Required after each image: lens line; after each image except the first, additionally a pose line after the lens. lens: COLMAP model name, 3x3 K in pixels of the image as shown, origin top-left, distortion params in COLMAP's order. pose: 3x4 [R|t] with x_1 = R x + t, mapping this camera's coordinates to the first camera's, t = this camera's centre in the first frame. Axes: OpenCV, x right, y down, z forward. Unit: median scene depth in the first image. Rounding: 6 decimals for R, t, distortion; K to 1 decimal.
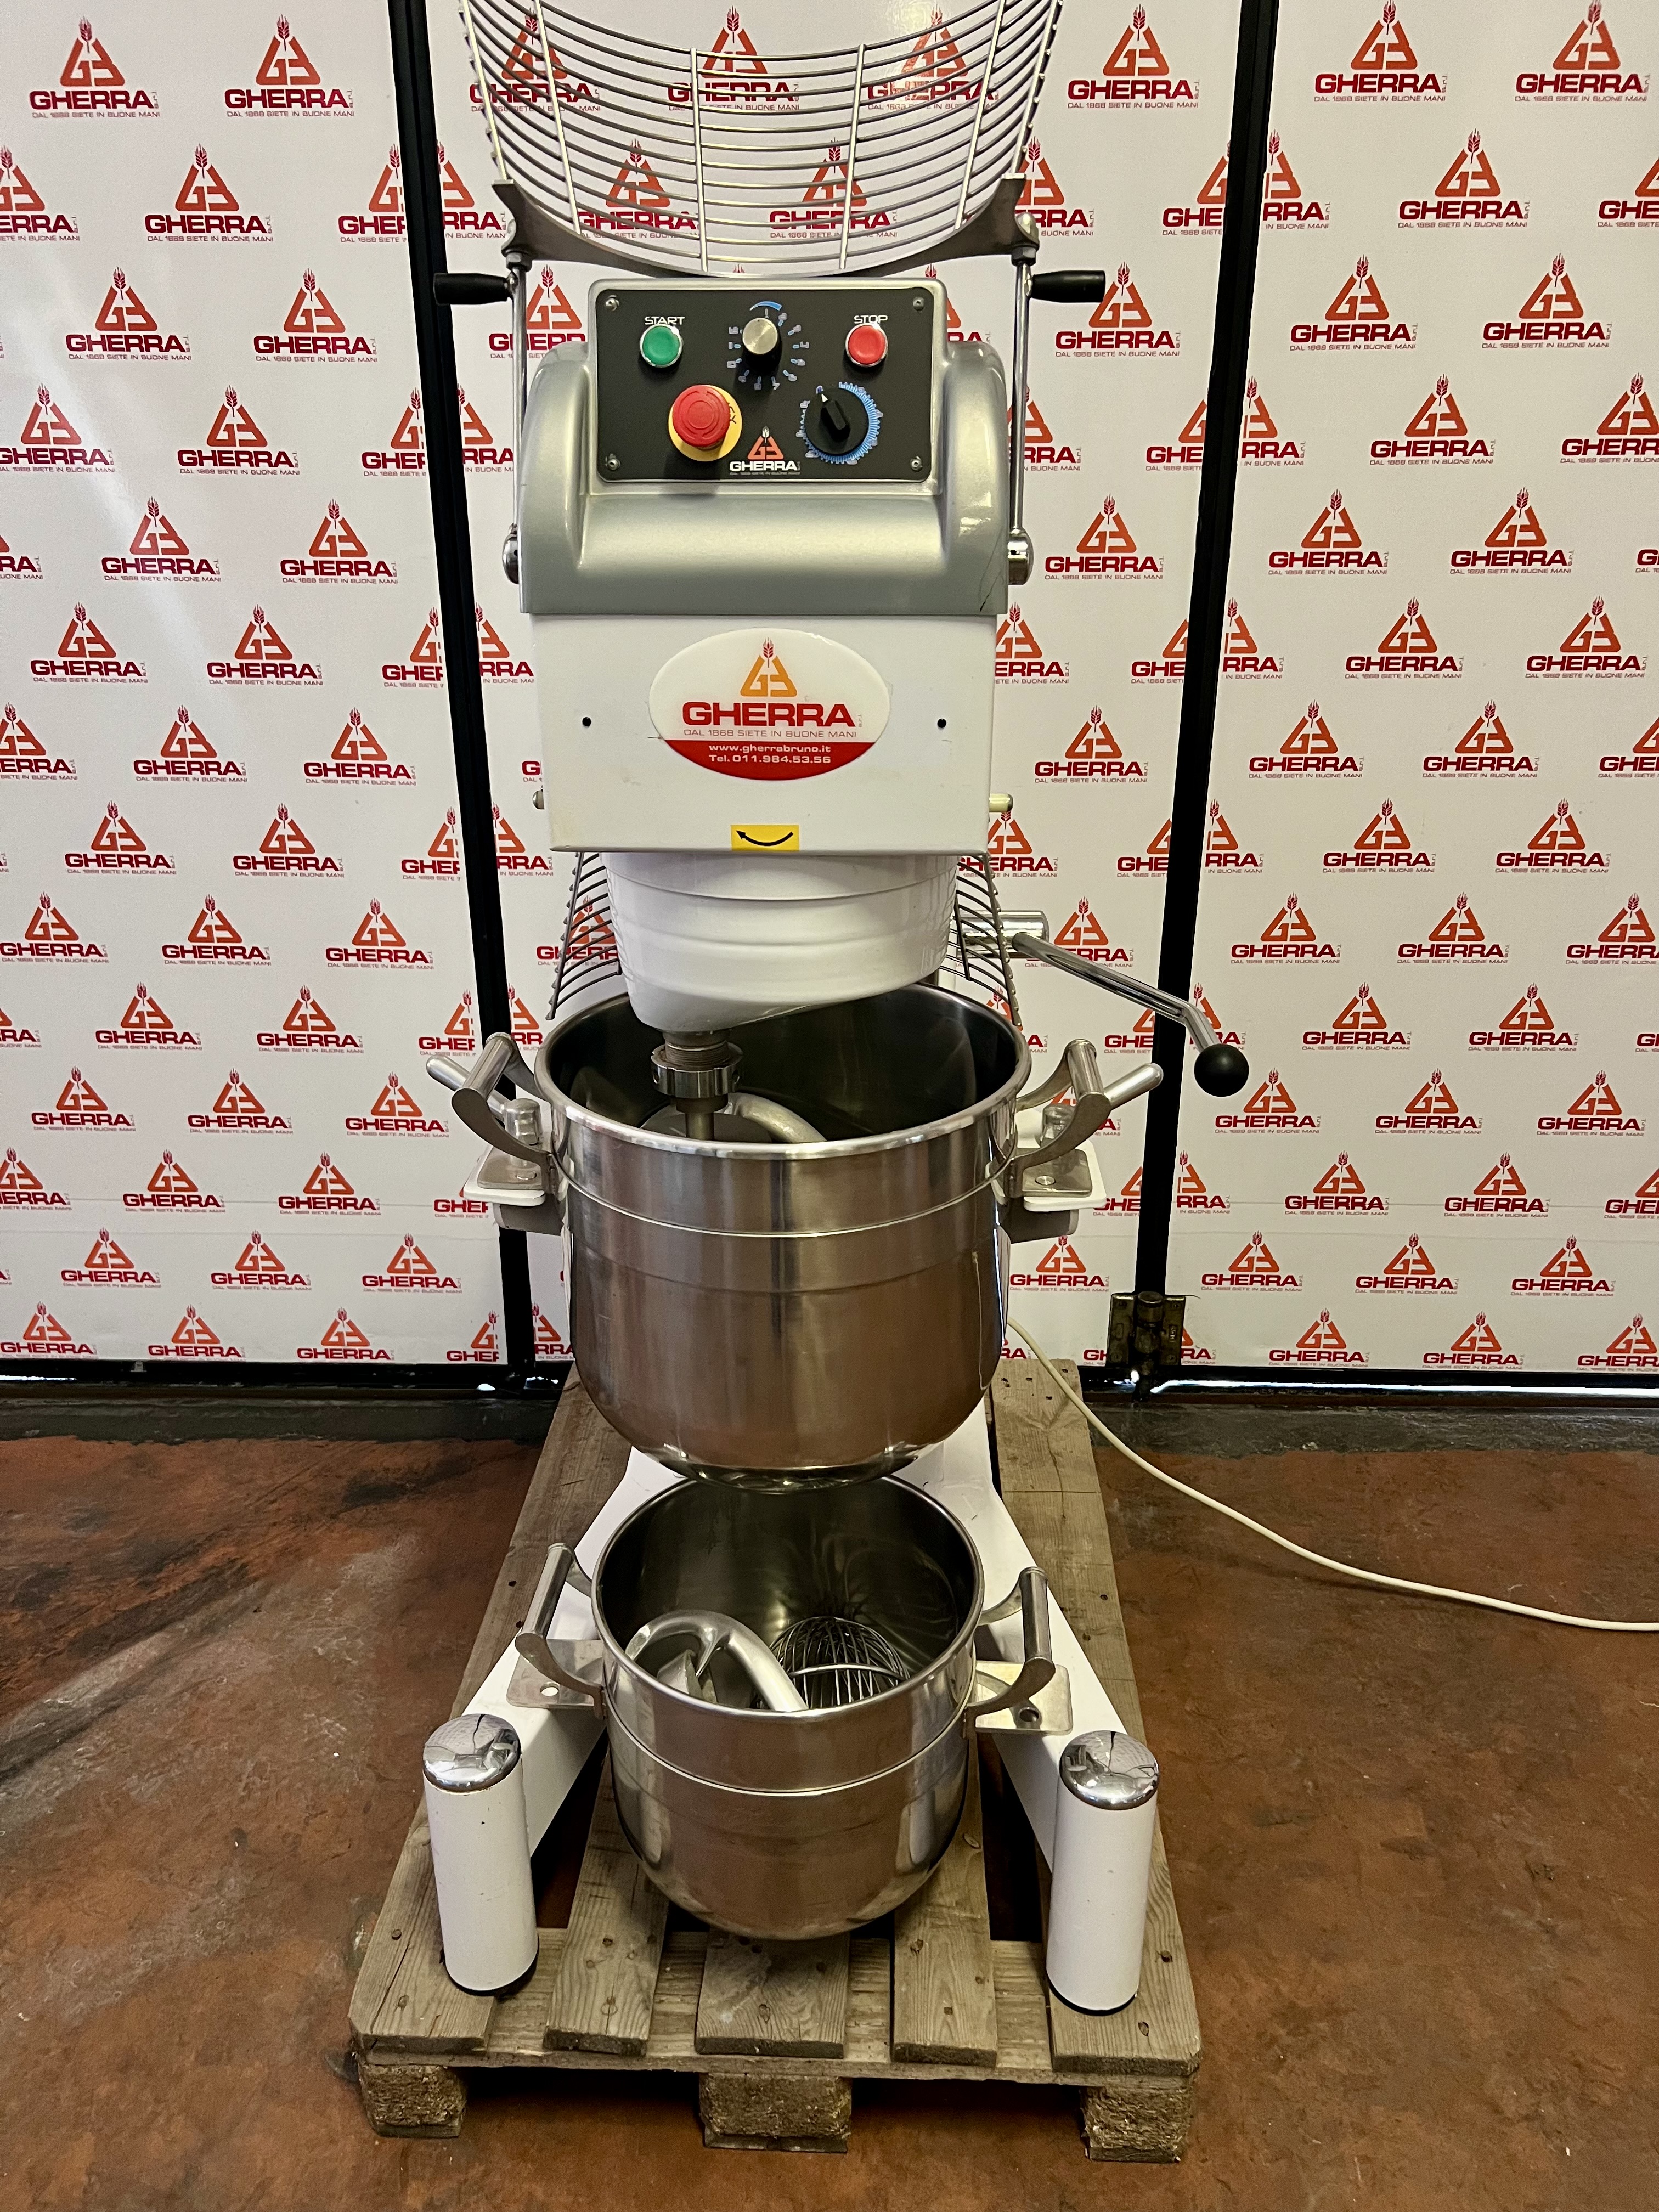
lens RADIAL K [[1680.9, 0, 823.1], [0, 1680.9, 1107.4], [0, 0, 1]] dist [0.044699, -0.047371]
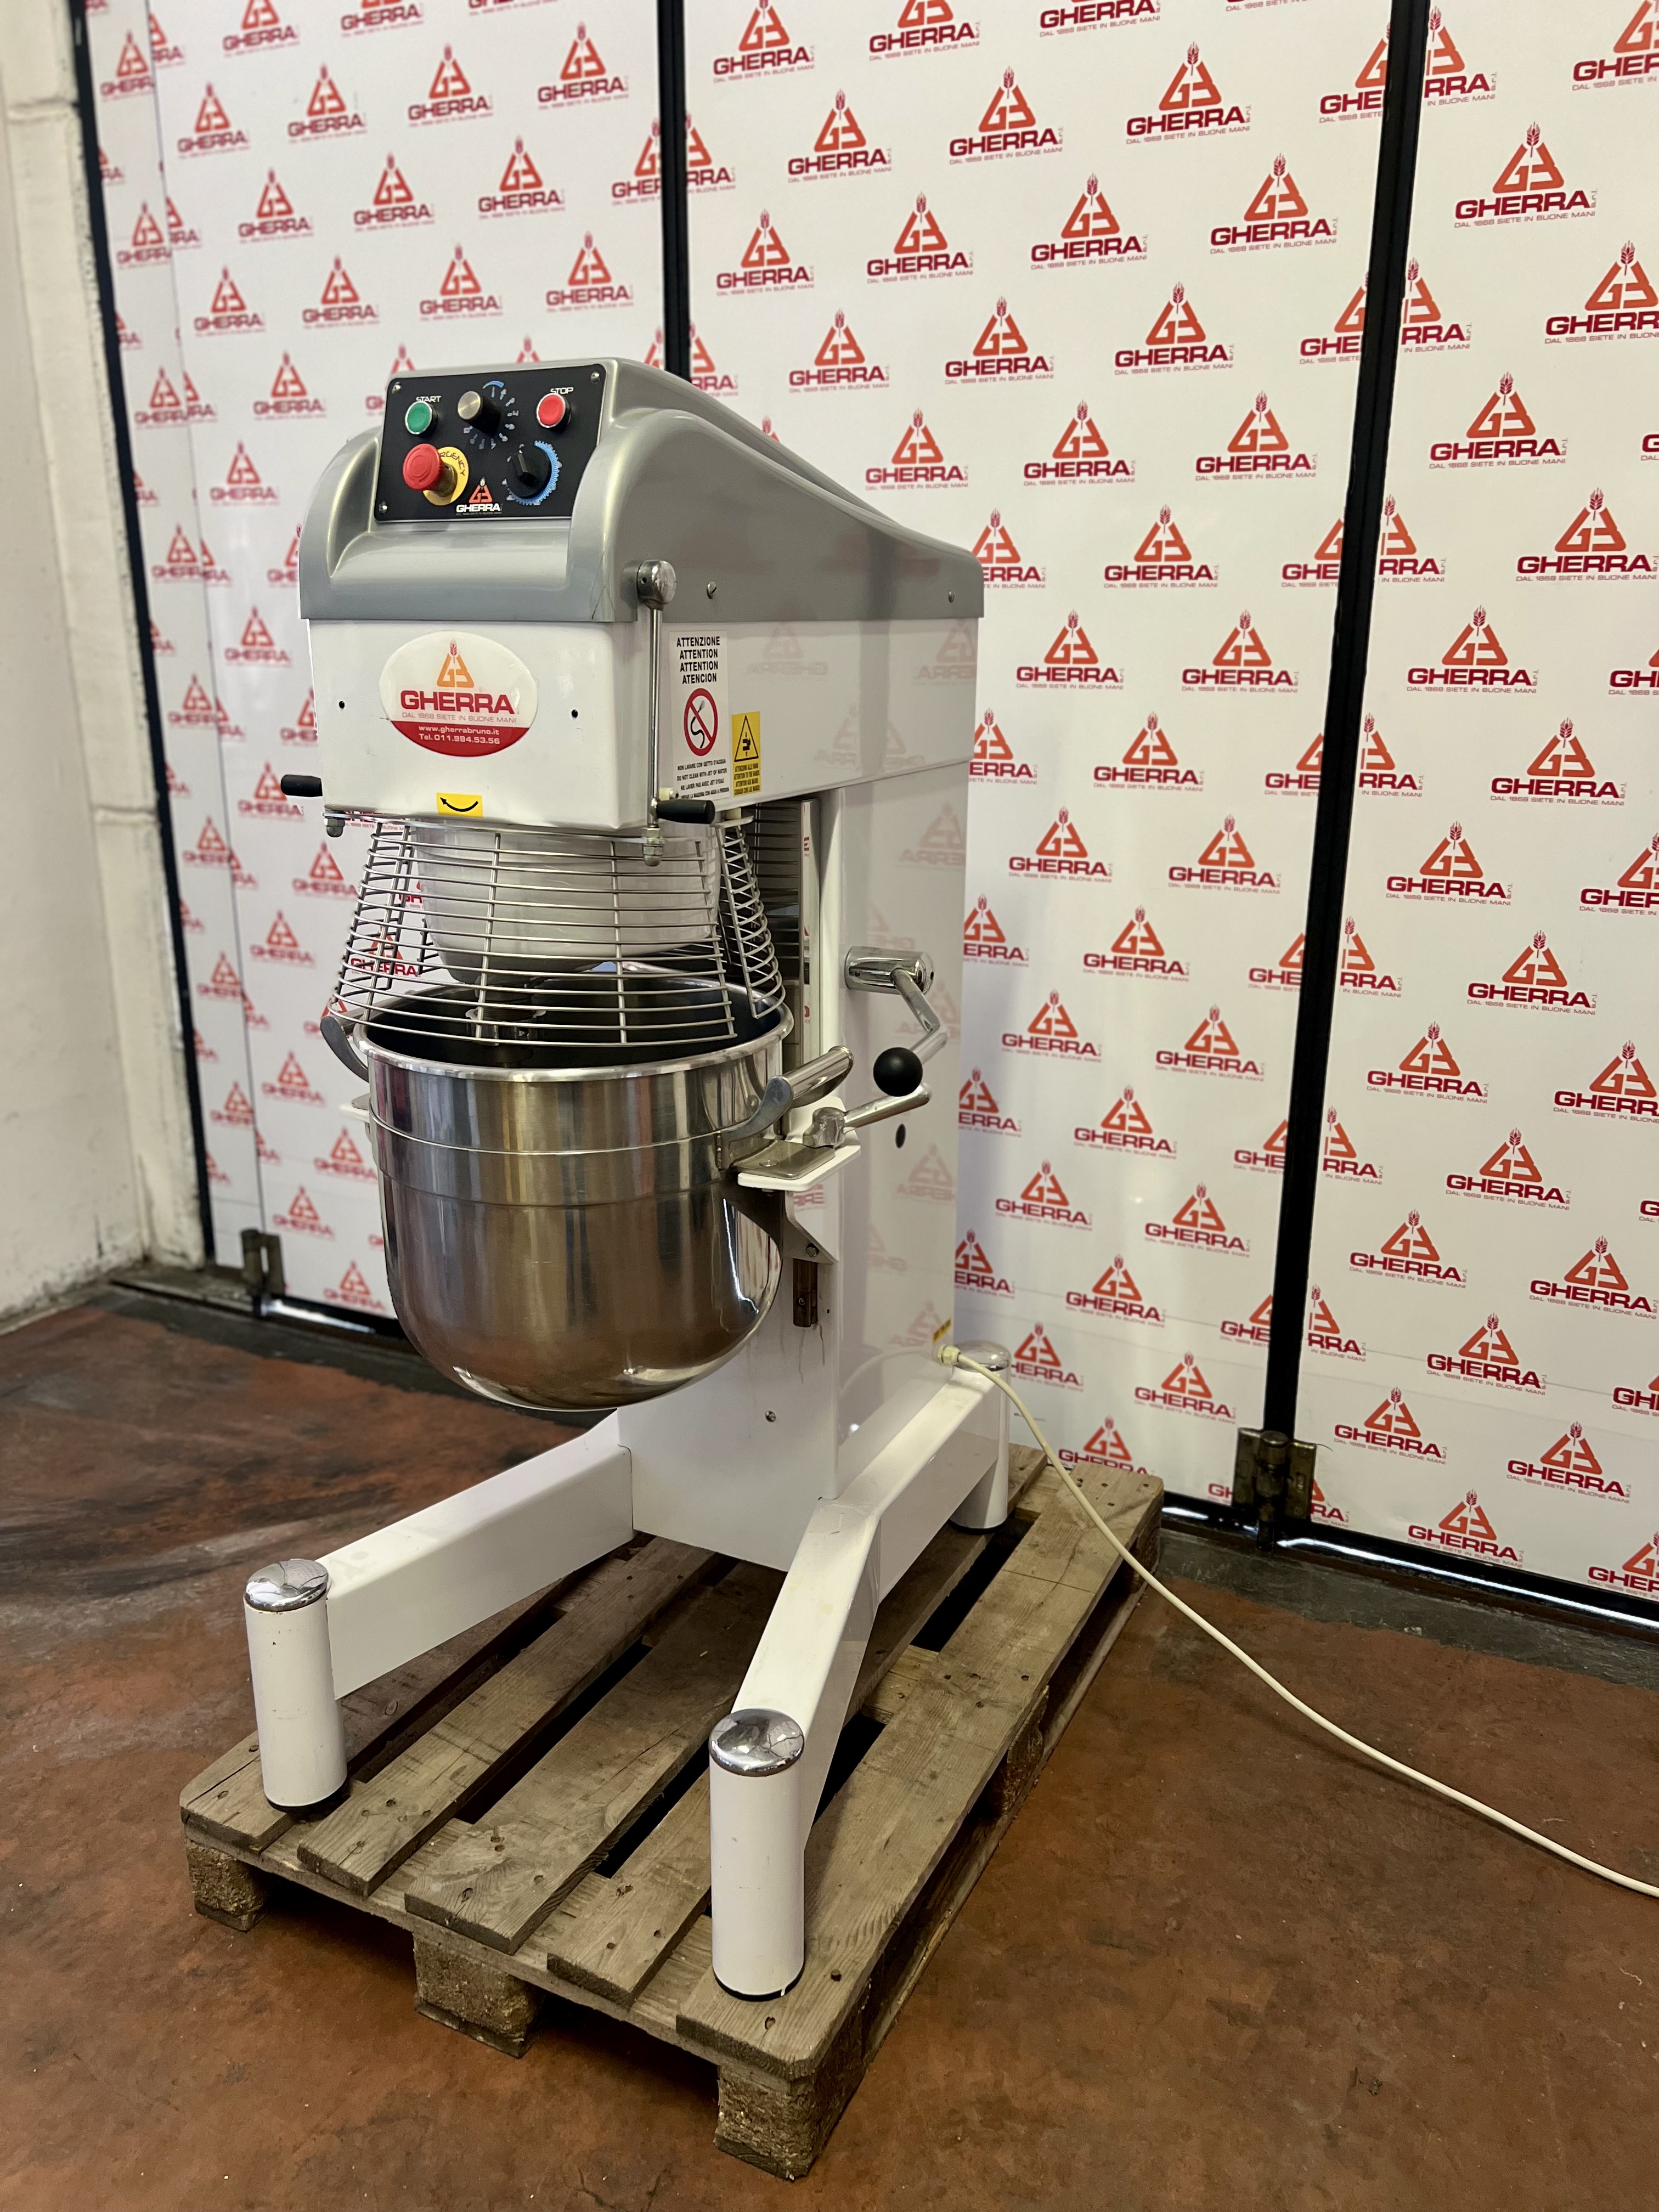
lens RADIAL K [[1680.9, 0, 828.6], [0, 1680.9, 1103.4], [0, 0, 1]] dist [0.044699, -0.047371]
pose [[0.910117, 0.122603, -0.395797, 0.386110], [-0.167277, 0.982638, -0.080261, 0.056170], [0.379084, 0.139255, 0.914824, 0.010191]]
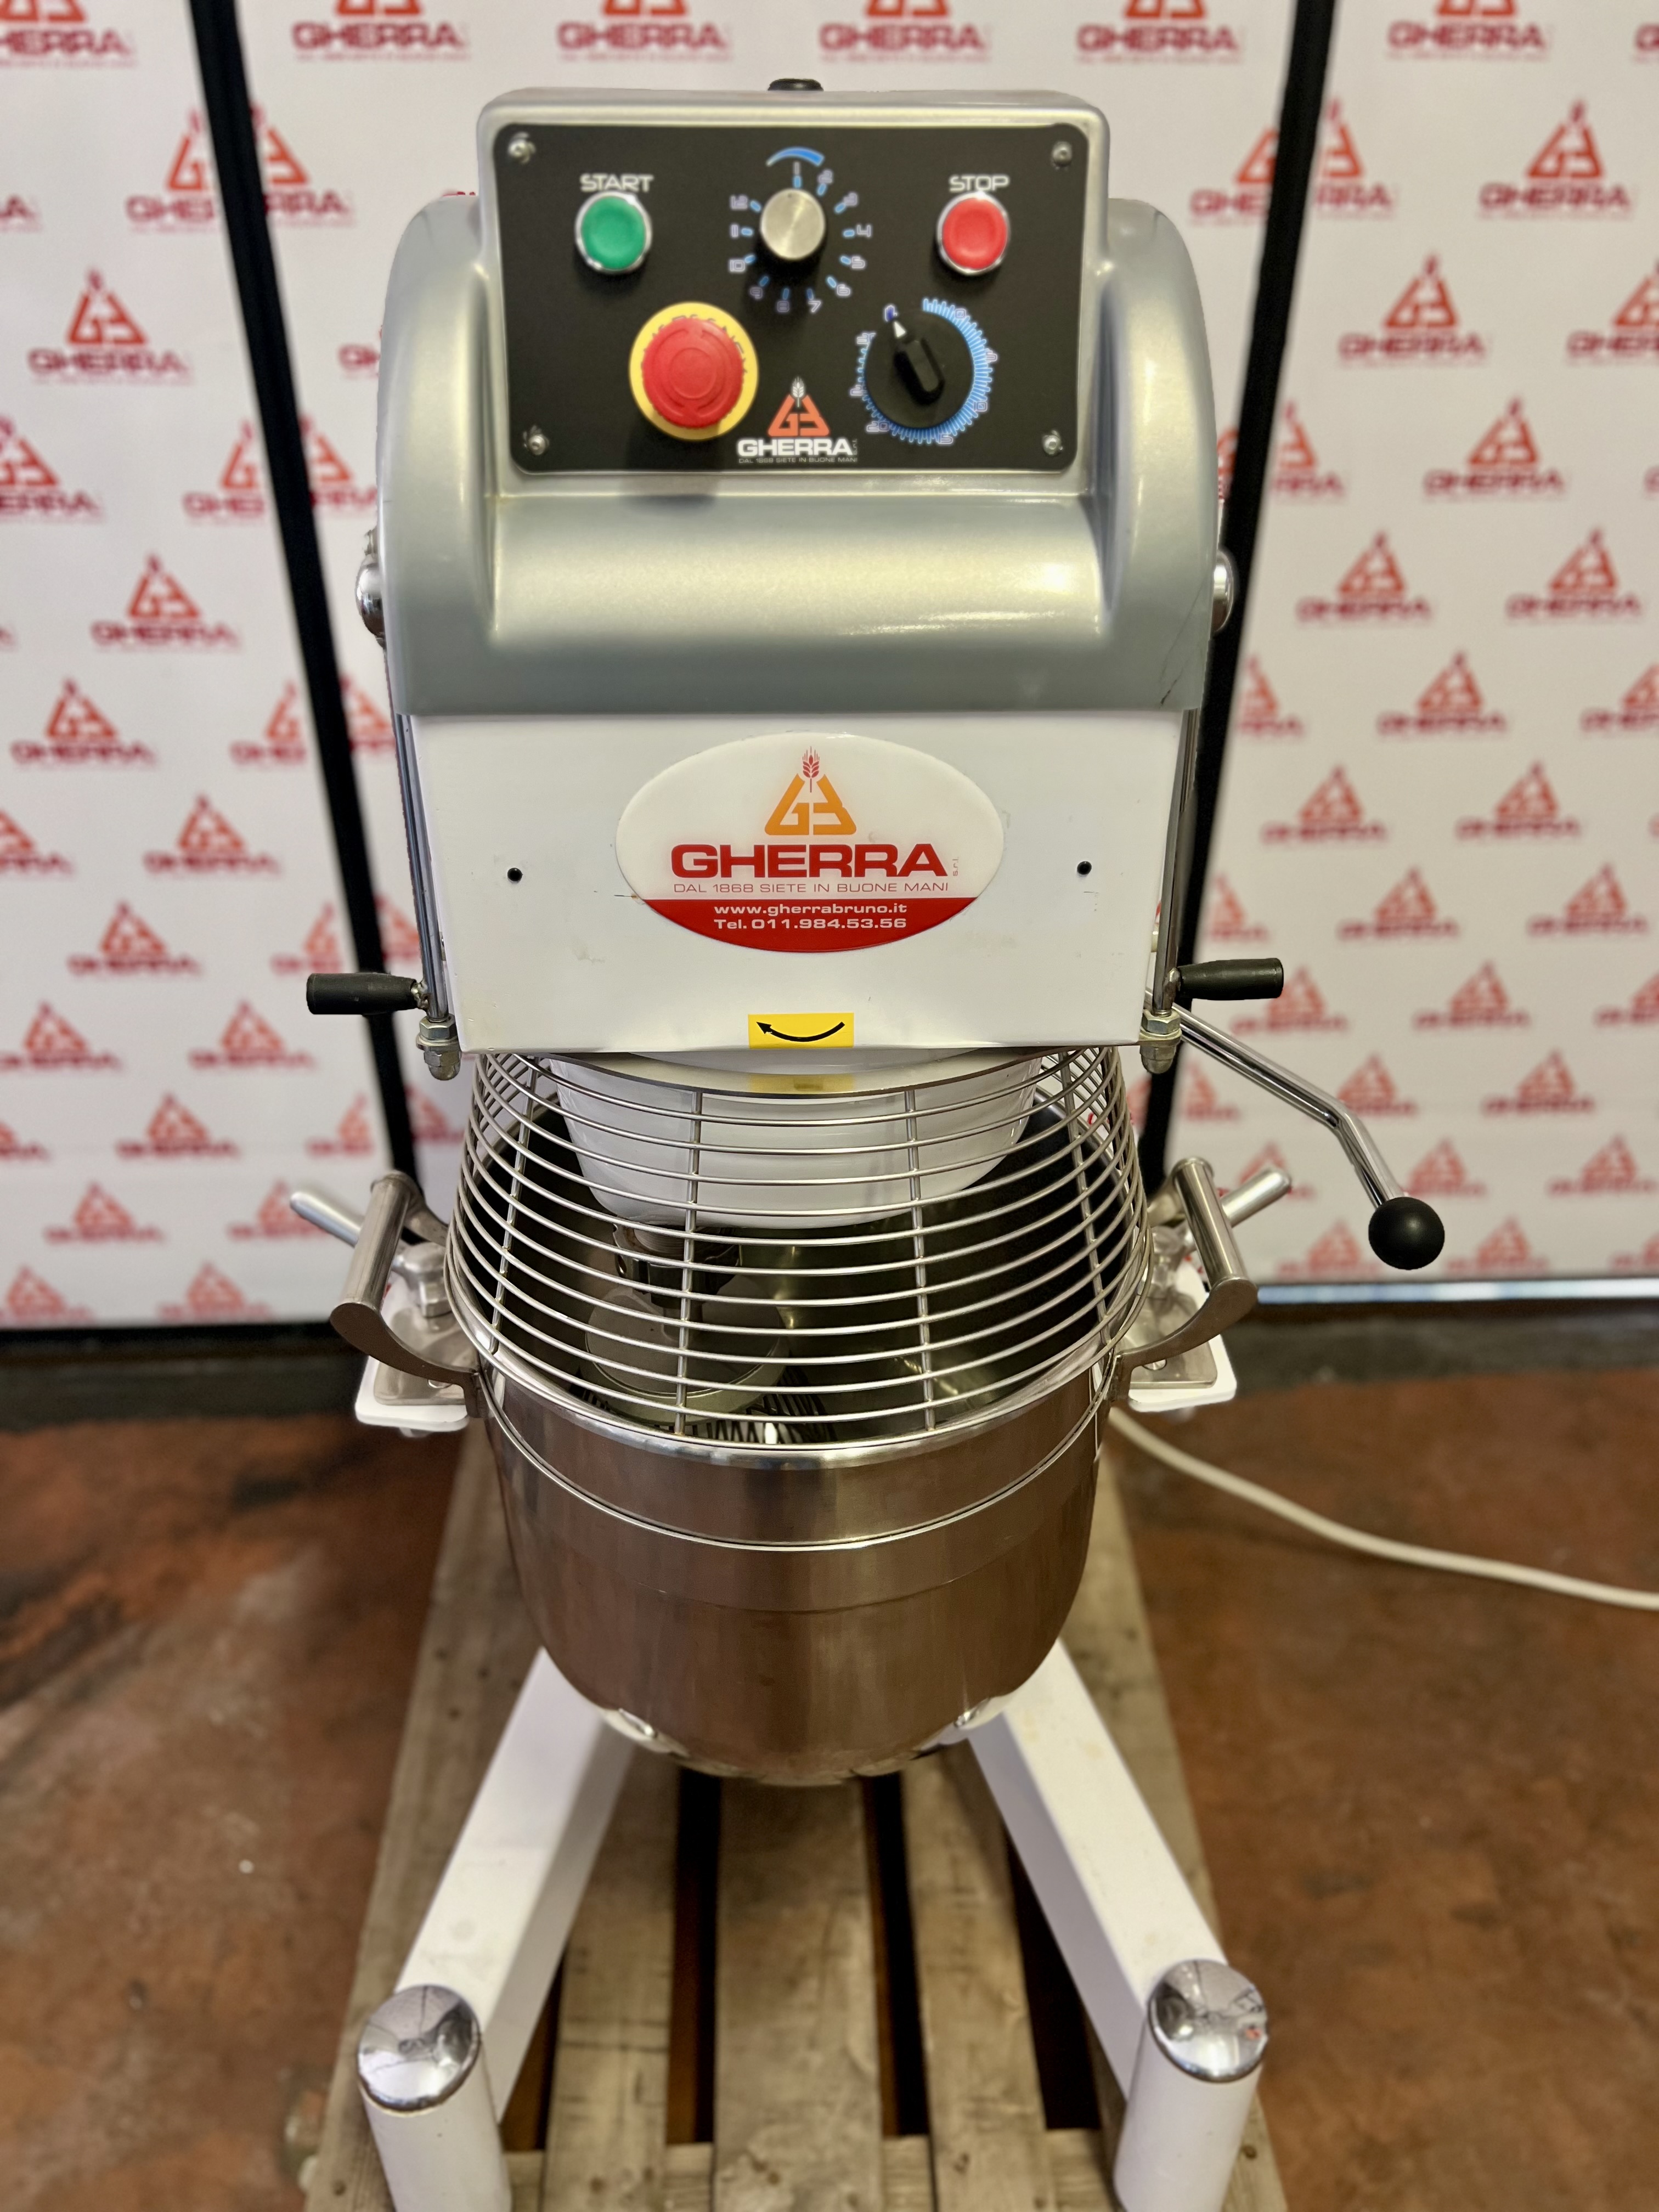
lens RADIAL K [[1680.9, 0, 826.1], [0, 1680.9, 1104.6], [0, 0, 1]] dist [0.044699, -0.047371]
pose [[0.997039, -0.035715, 0.068101, -0.037684], [0.022345, 0.981947, 0.187830, -0.137045], [-0.073580, -0.185752, 0.979838, 0.195981]]
